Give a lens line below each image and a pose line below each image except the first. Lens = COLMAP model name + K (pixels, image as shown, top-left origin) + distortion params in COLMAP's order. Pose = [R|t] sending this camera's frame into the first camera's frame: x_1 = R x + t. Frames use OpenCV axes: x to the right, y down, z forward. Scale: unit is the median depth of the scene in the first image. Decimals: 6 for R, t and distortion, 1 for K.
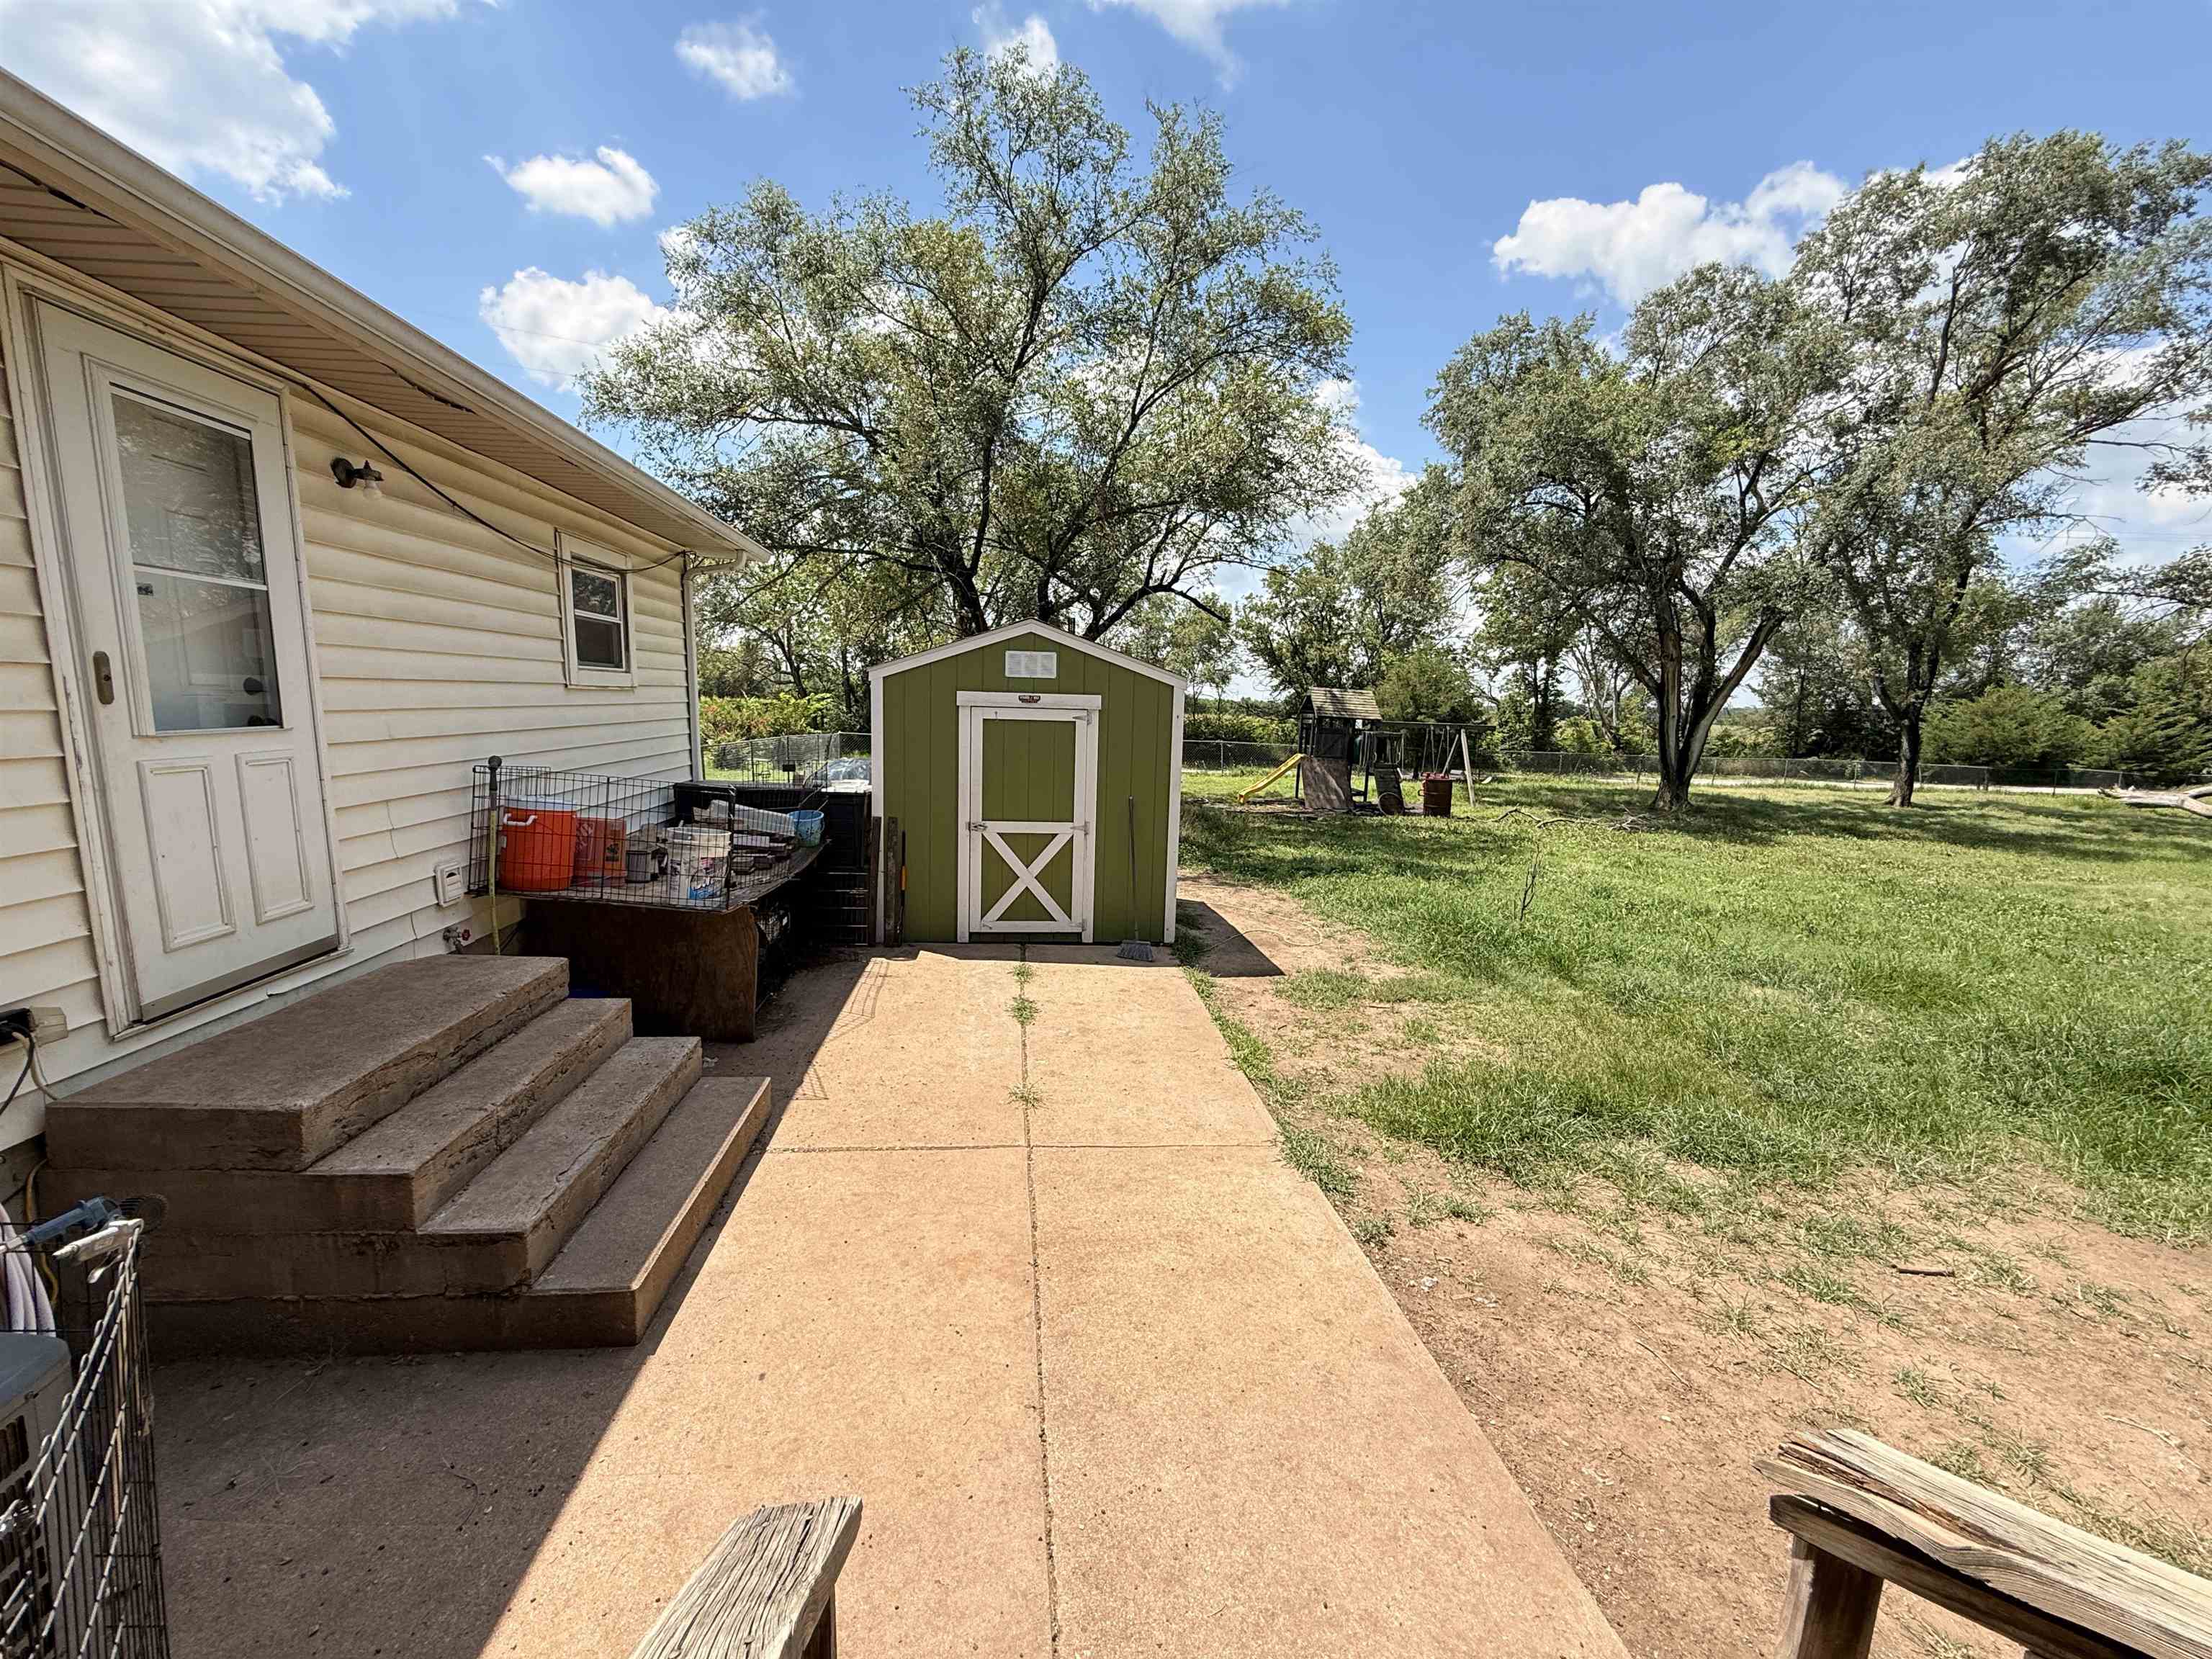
lens RADIAL K [[882.9, 0, 1098.4], [0, 882.9, 831.2], [0, 0, 1]] dist [-0.000142, 0.000000]
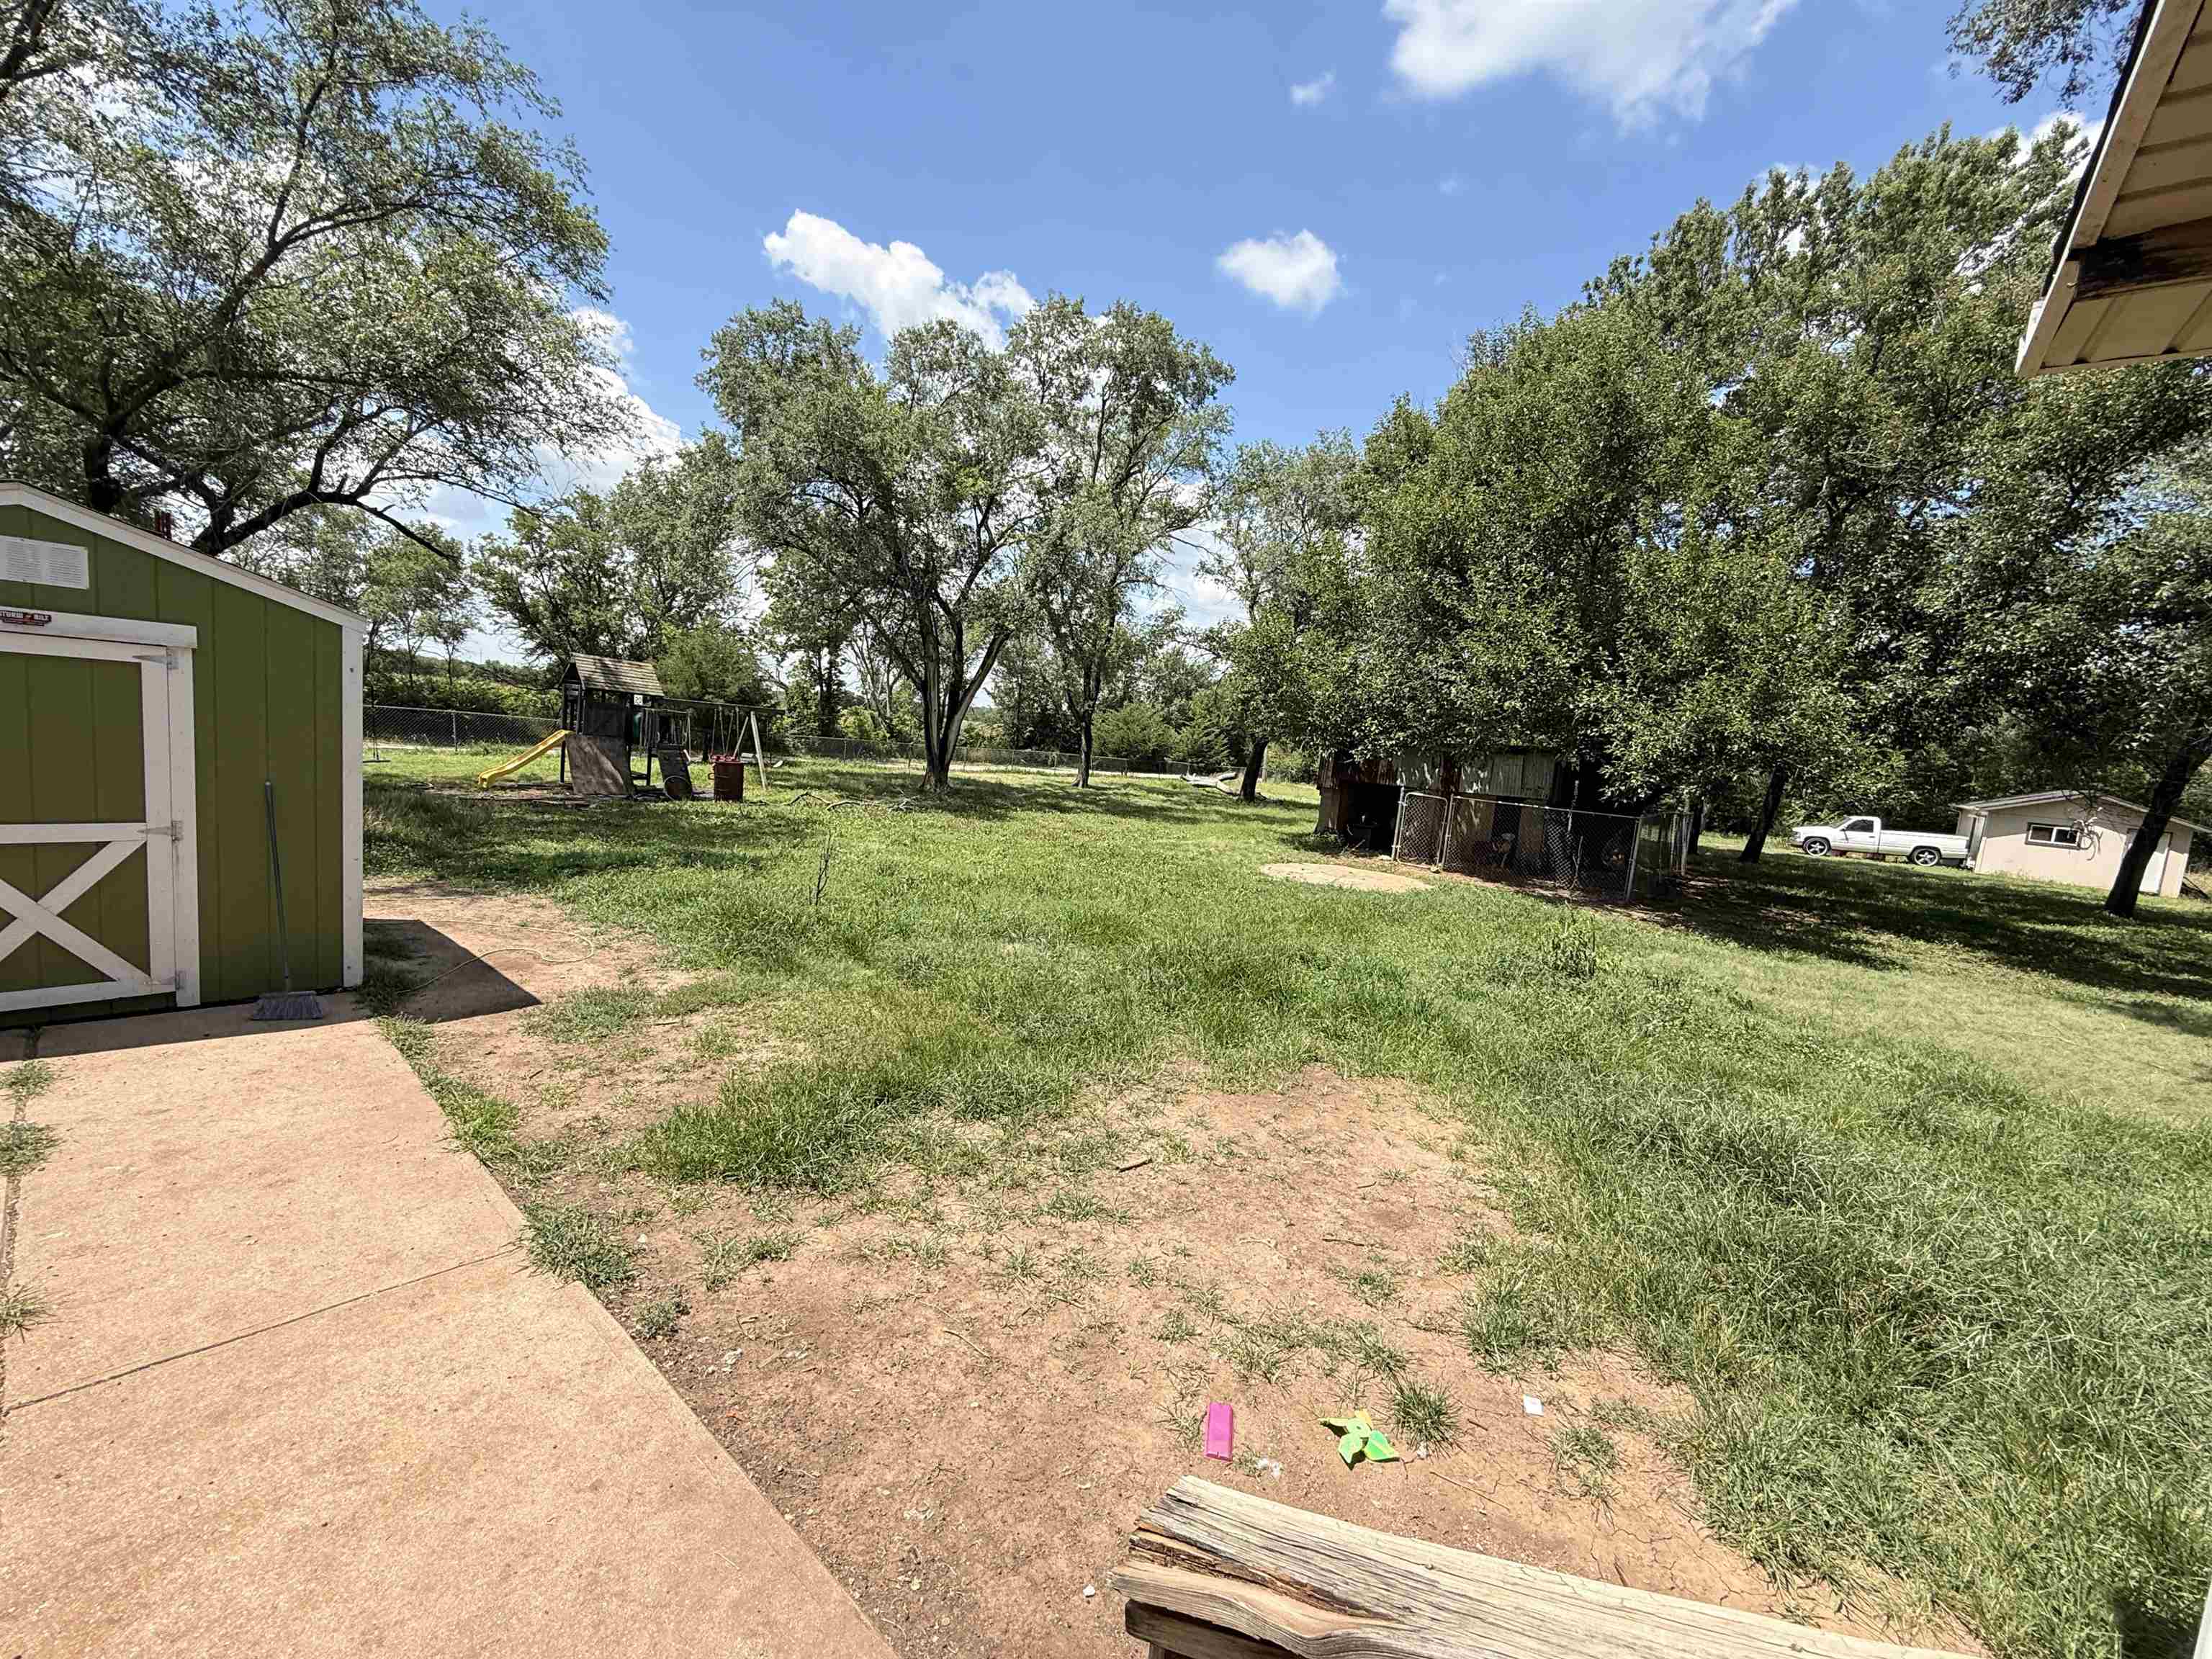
lens RADIAL K [[882.9, 0, 1100.8], [0, 882.9, 828.0], [0, 0, 1]] dist [-0.000142, 0.000000]
pose [[0.722508, -0.037509, 0.690344, 0.013119], [0.026960, 0.999296, 0.026079, -0.001802], [-0.690836, -0.000231, 0.723011, 0.028817]]
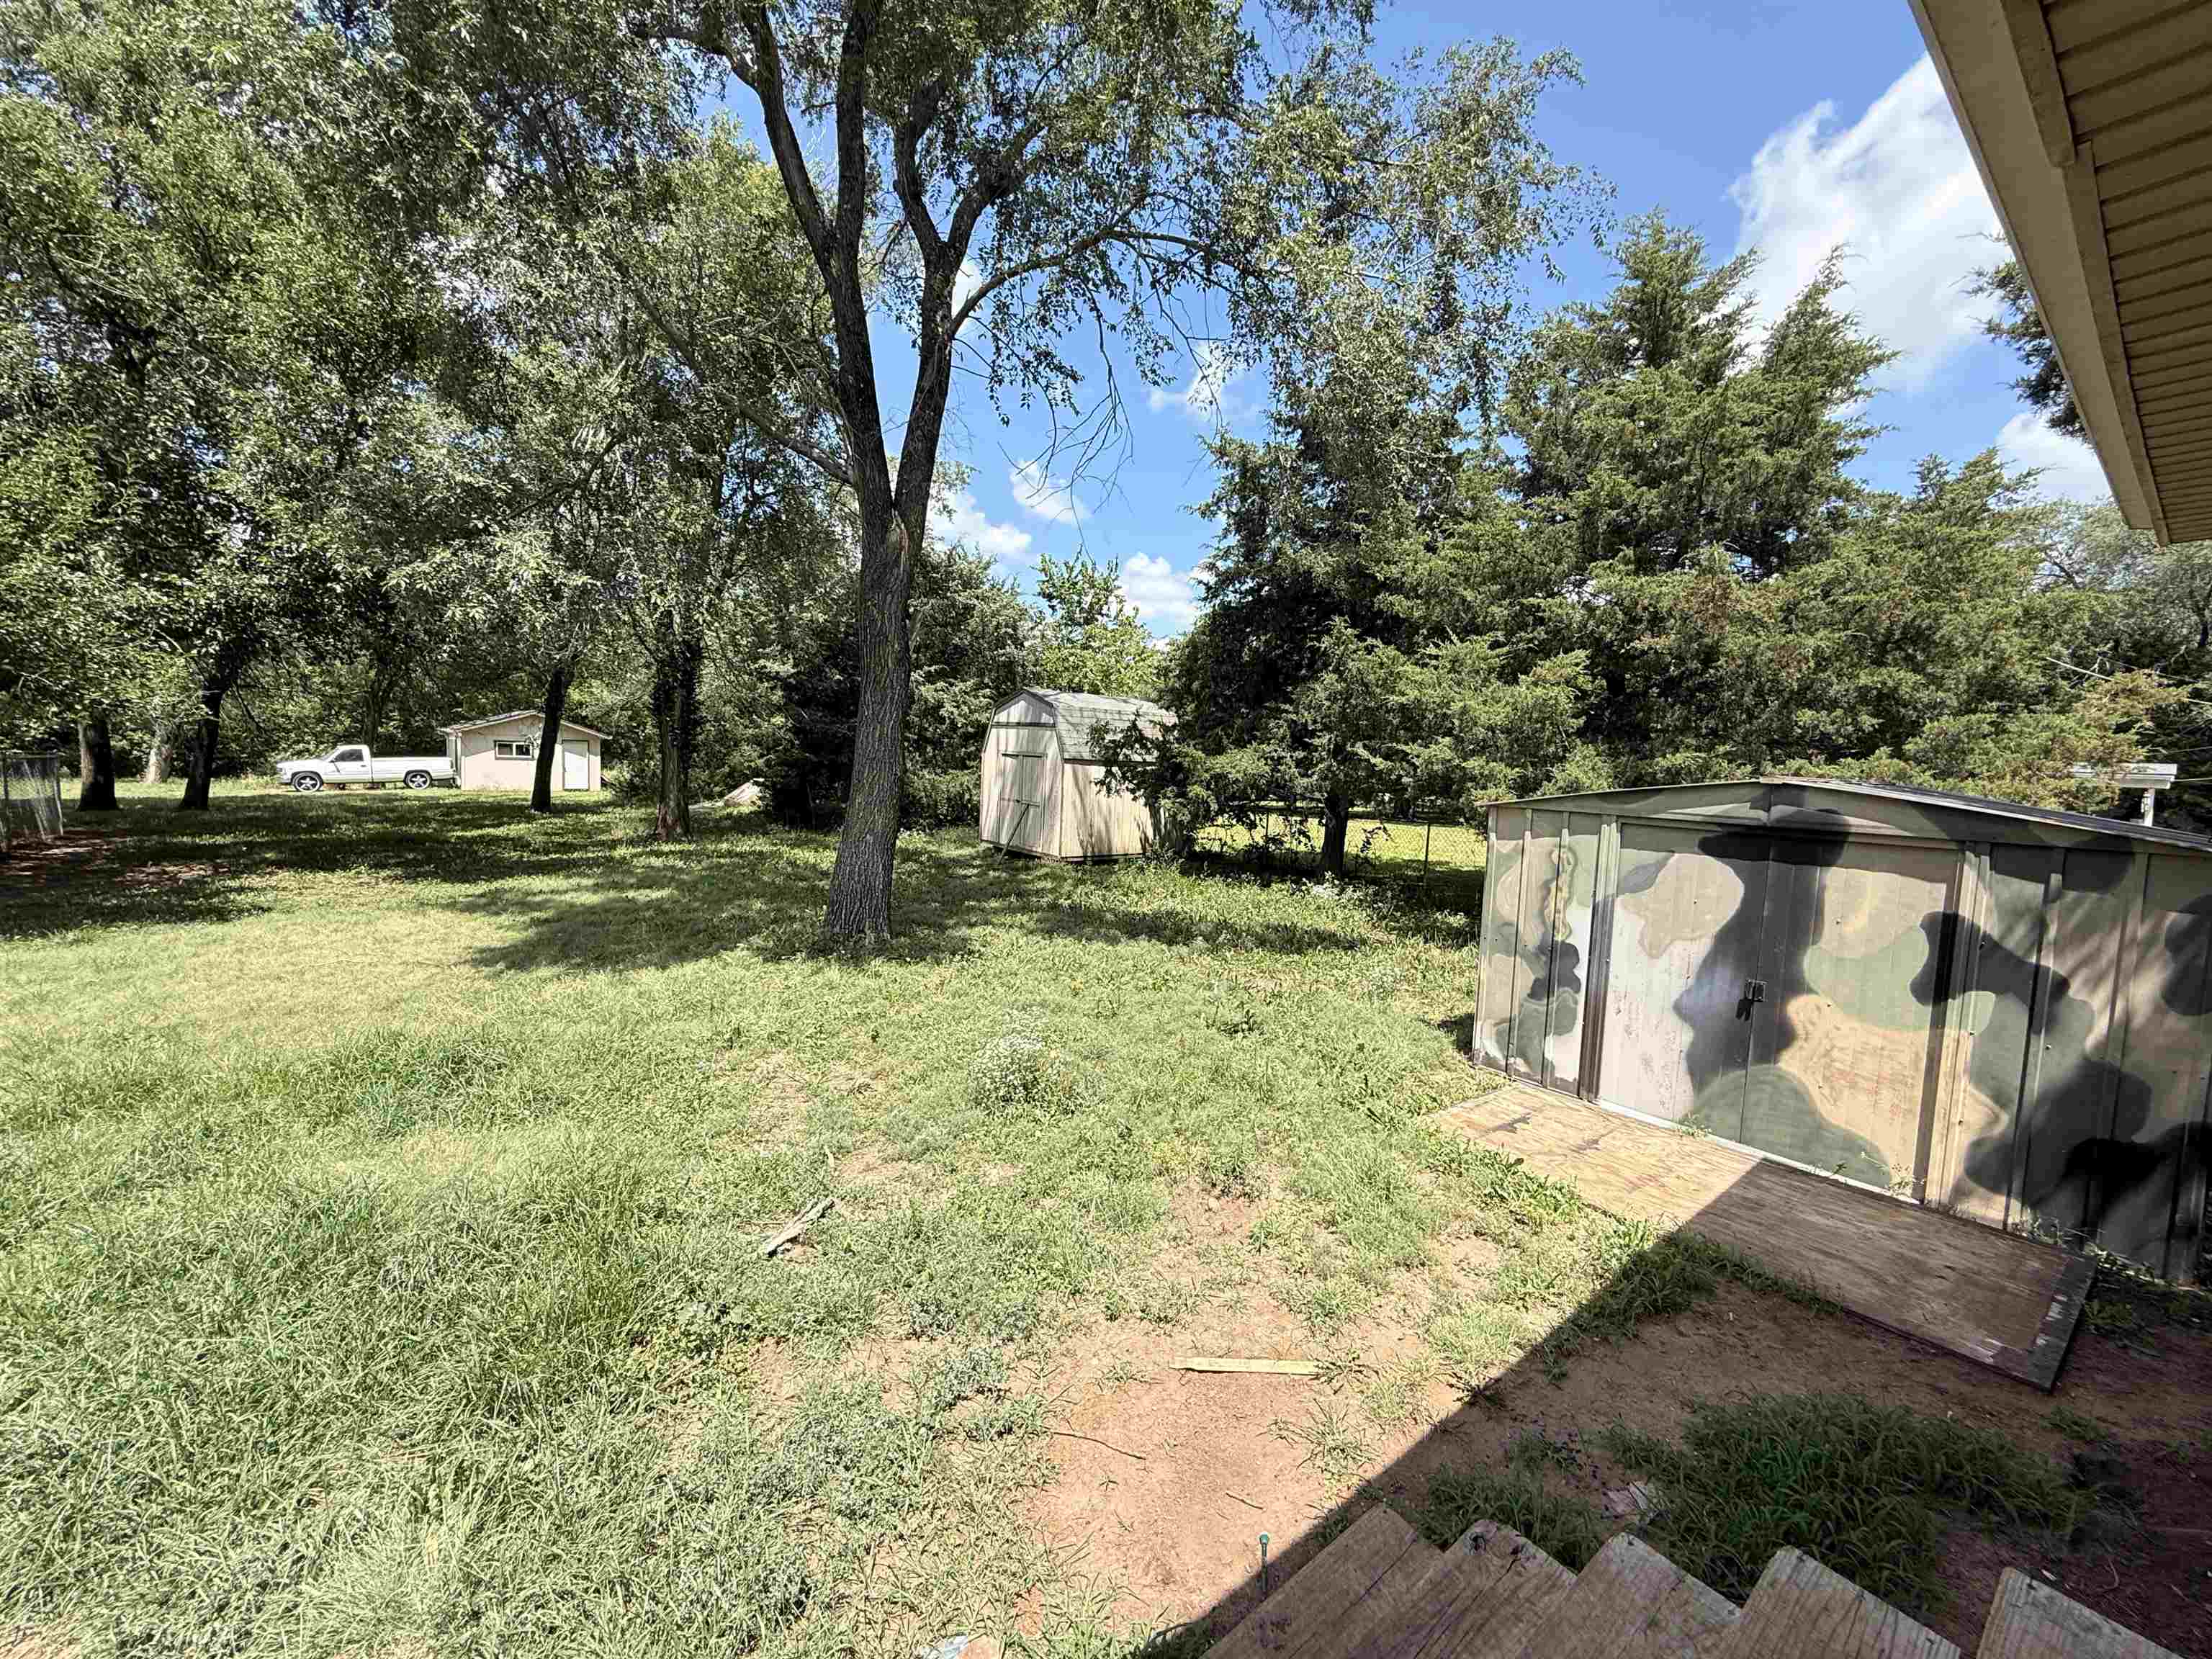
lens RADIAL K [[882.9, 0, 1102.2], [0, 882.9, 830.6], [0, 0, 1]] dist [-0.000142, 0.000000]
pose [[-0.531807, -0.116546, 0.838808, 0.138300], [0.068083, 0.981395, 0.179523, 0.018891], [-0.844125, 0.152580, -0.513978, -0.082070]]
